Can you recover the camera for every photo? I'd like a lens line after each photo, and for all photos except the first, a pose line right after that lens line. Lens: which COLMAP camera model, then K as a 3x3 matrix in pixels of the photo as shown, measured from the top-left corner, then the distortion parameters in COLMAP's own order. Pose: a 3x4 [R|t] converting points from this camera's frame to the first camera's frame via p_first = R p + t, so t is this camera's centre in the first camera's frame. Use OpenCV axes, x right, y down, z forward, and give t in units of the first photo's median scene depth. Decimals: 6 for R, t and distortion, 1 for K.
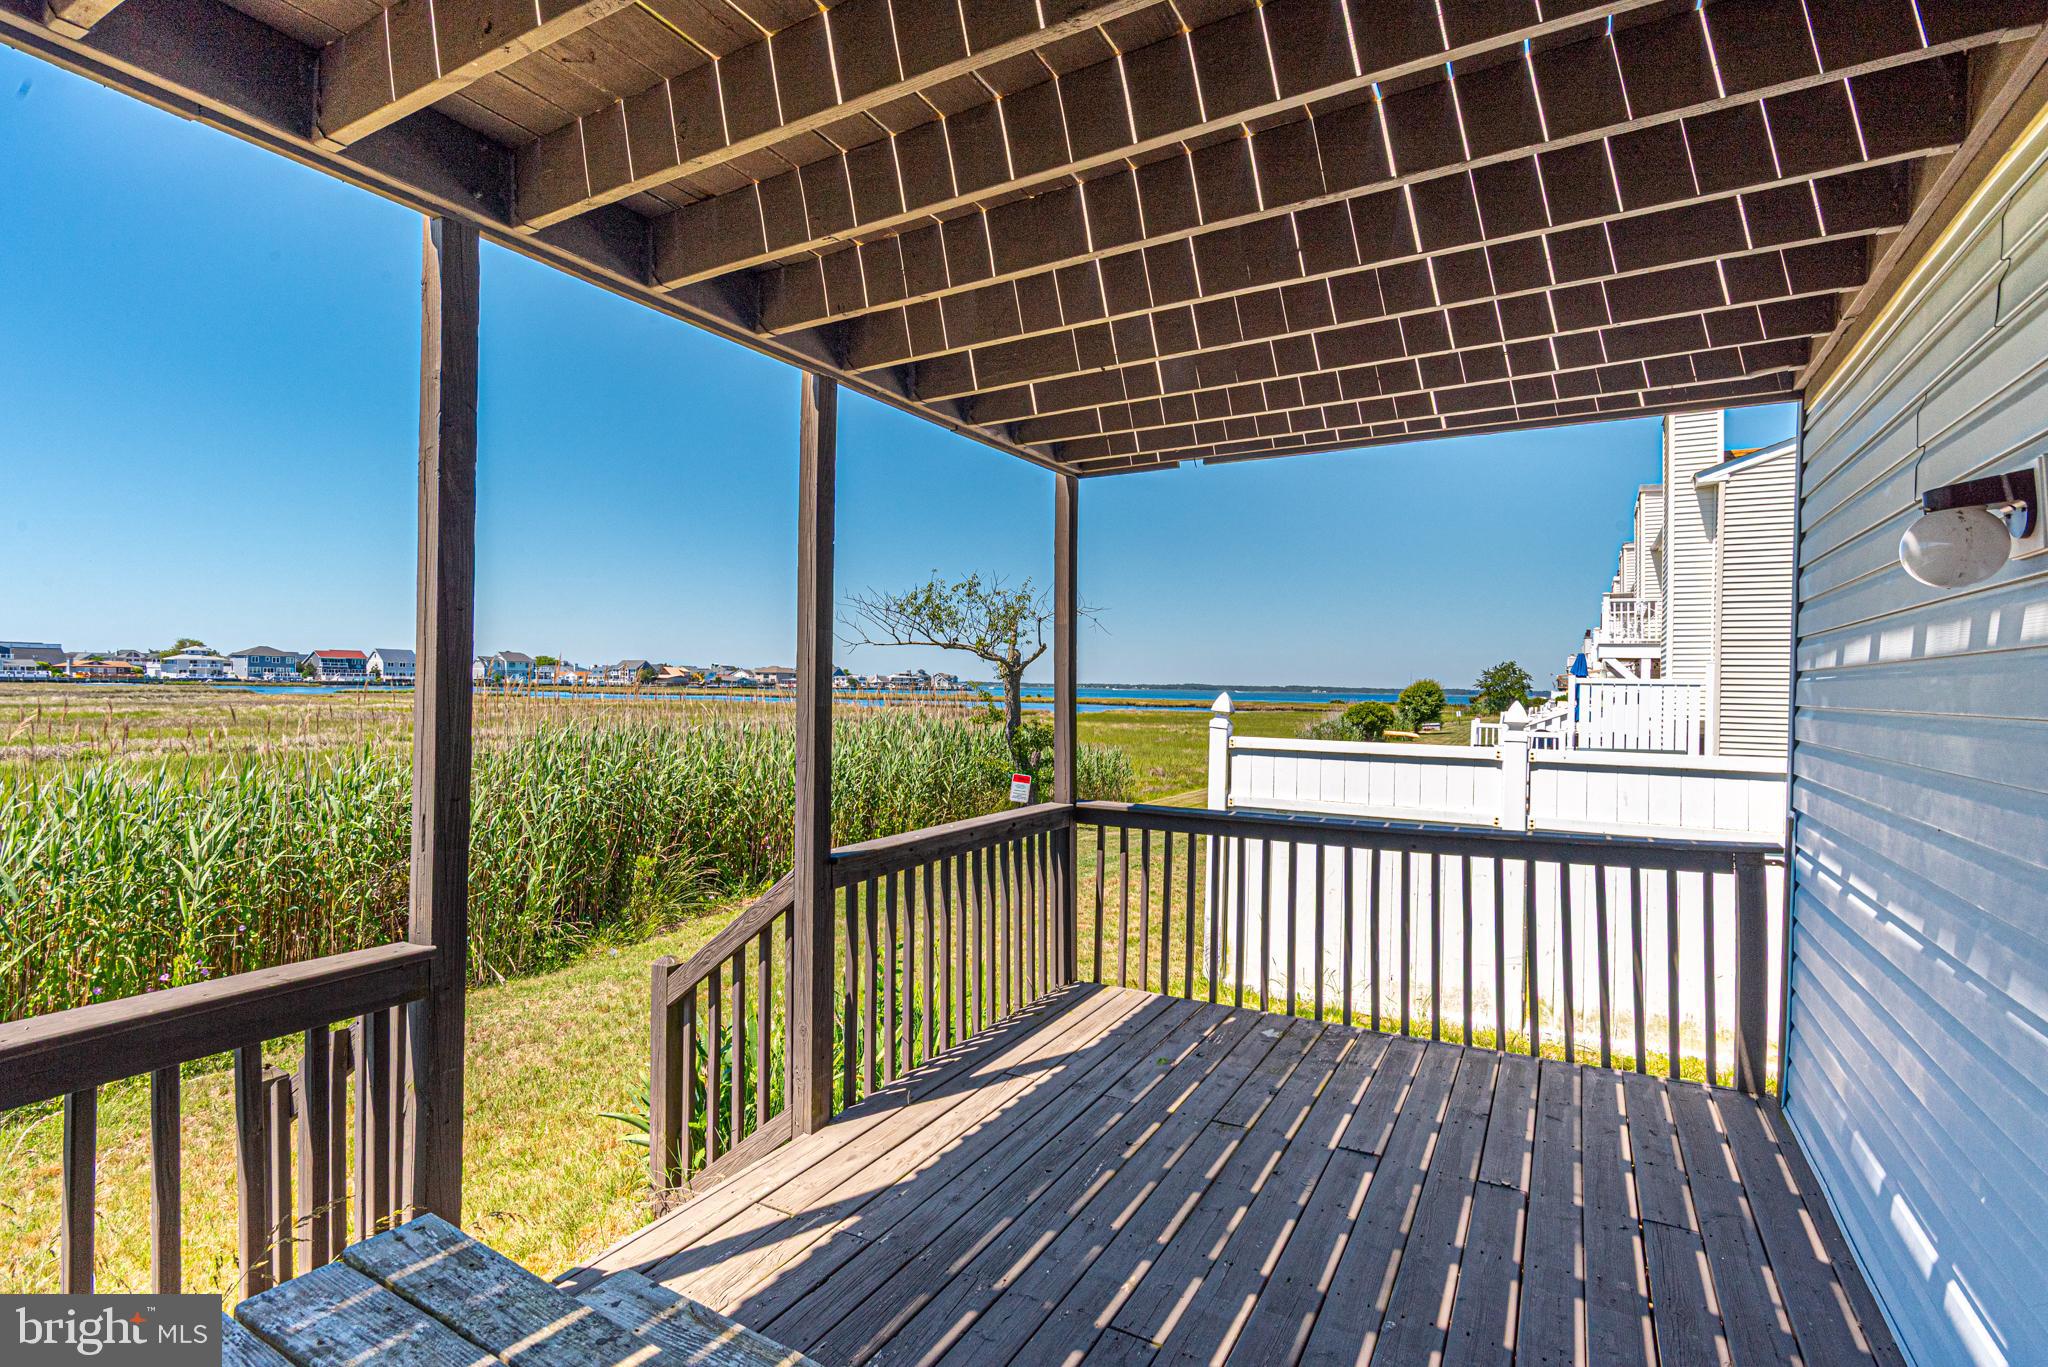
lens RADIAL K [[965.8, 0, 1031.9], [0, 965.8, 690.6], [0, 0, 1]] dist [0.003111, -0.000111]
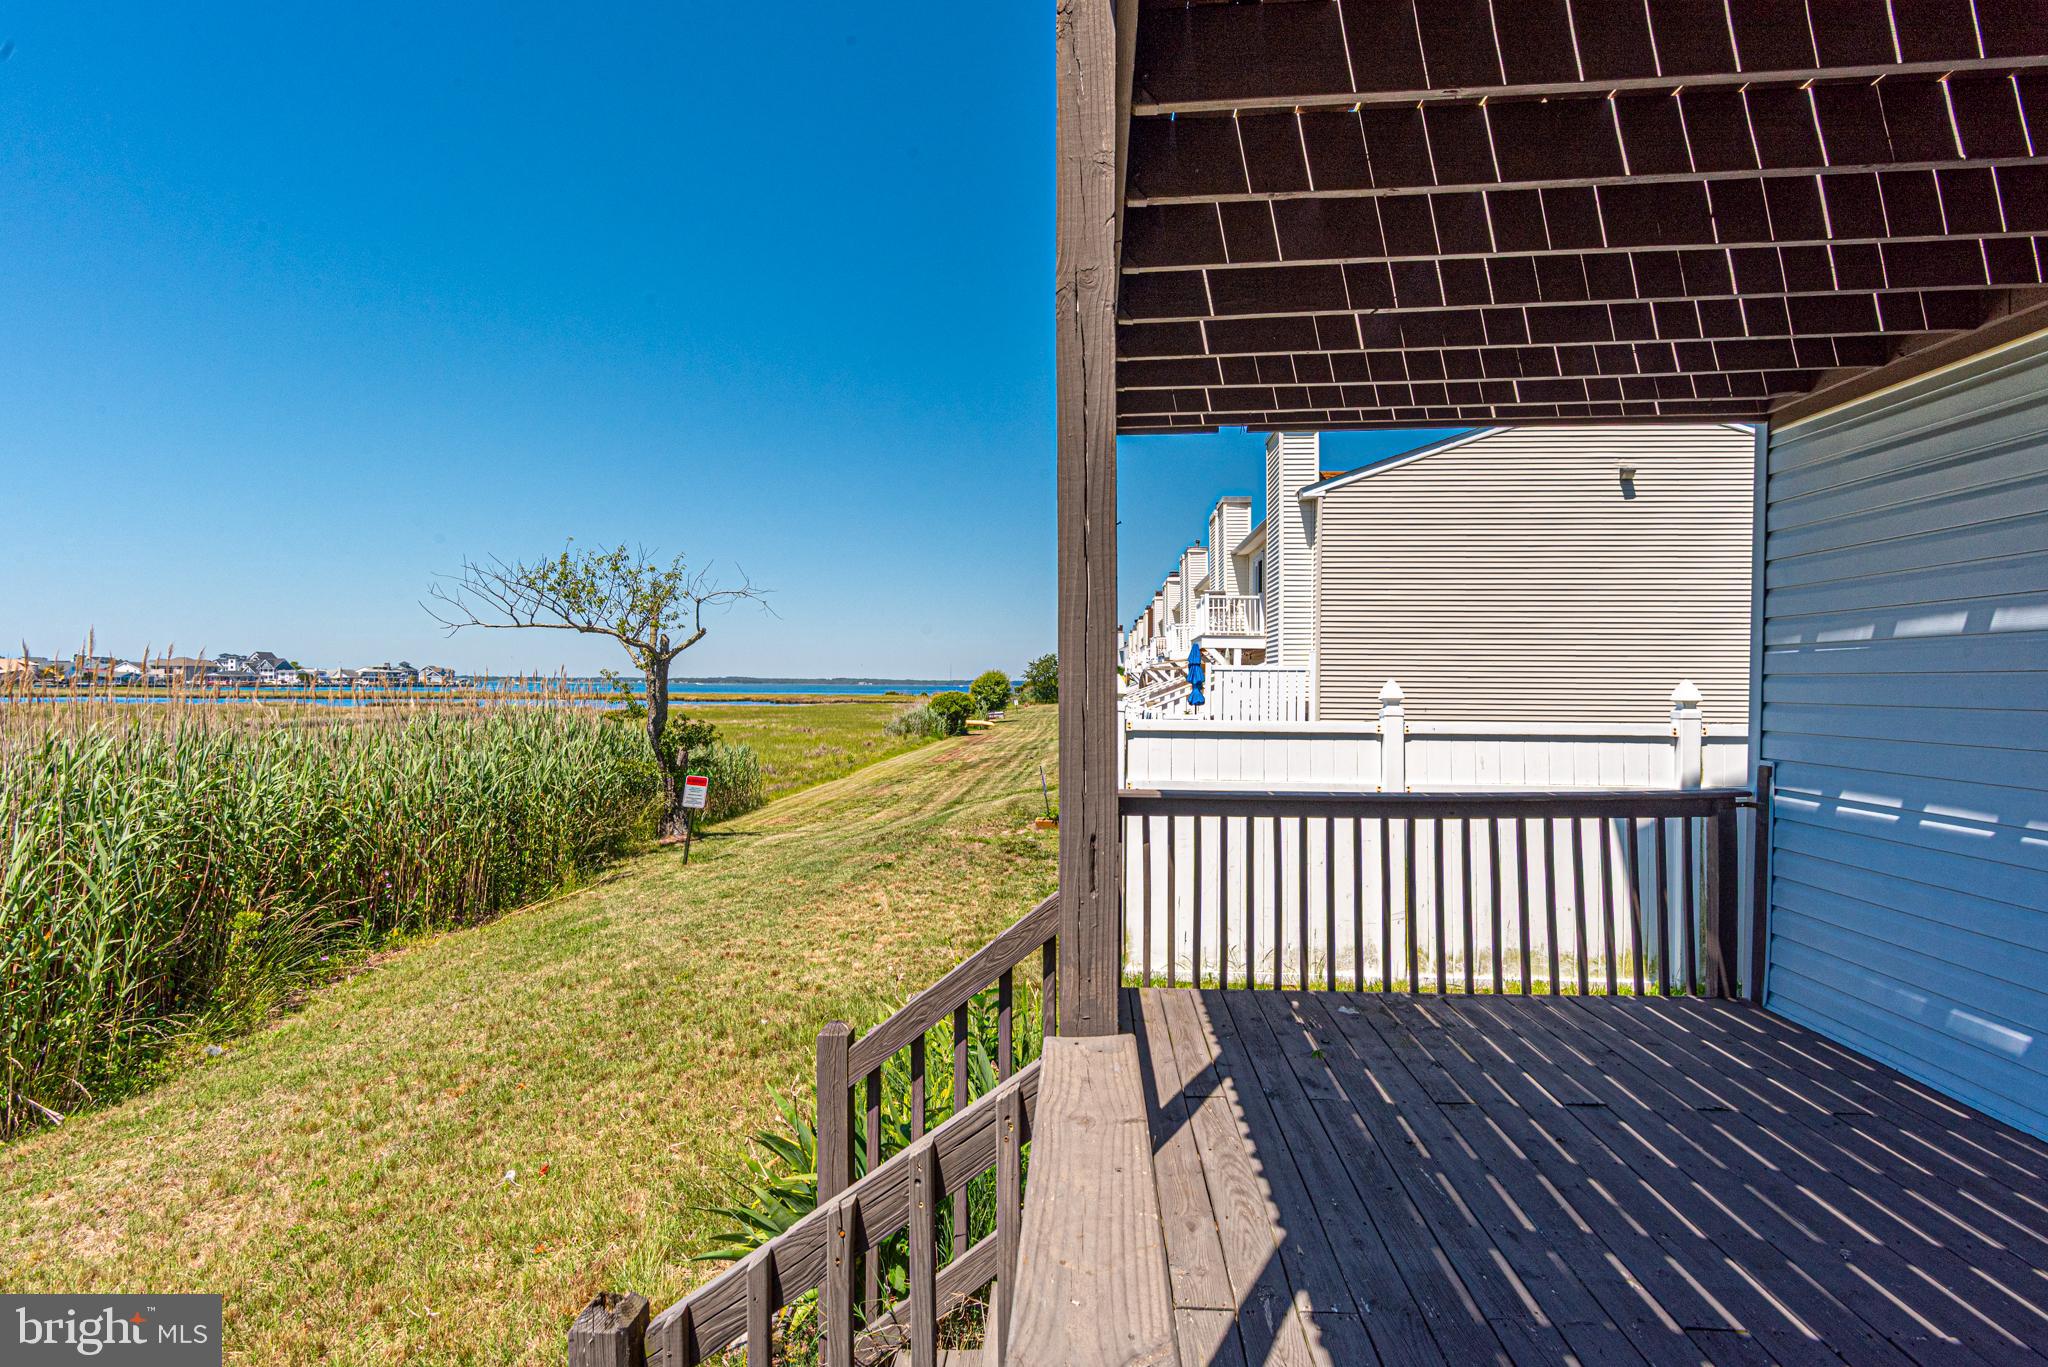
lens RADIAL K [[996.8, 0, 1023.8], [0, 996.8, 684.9], [0, 0, 1]] dist [0.001937, -0.000517]
pose [[0.907689, -0.011118, 0.419497, -0.434063], [0.010348, 0.999938, 0.004111, 0.011286], [-0.419516, 0.000610, 0.907748, 0.188564]]
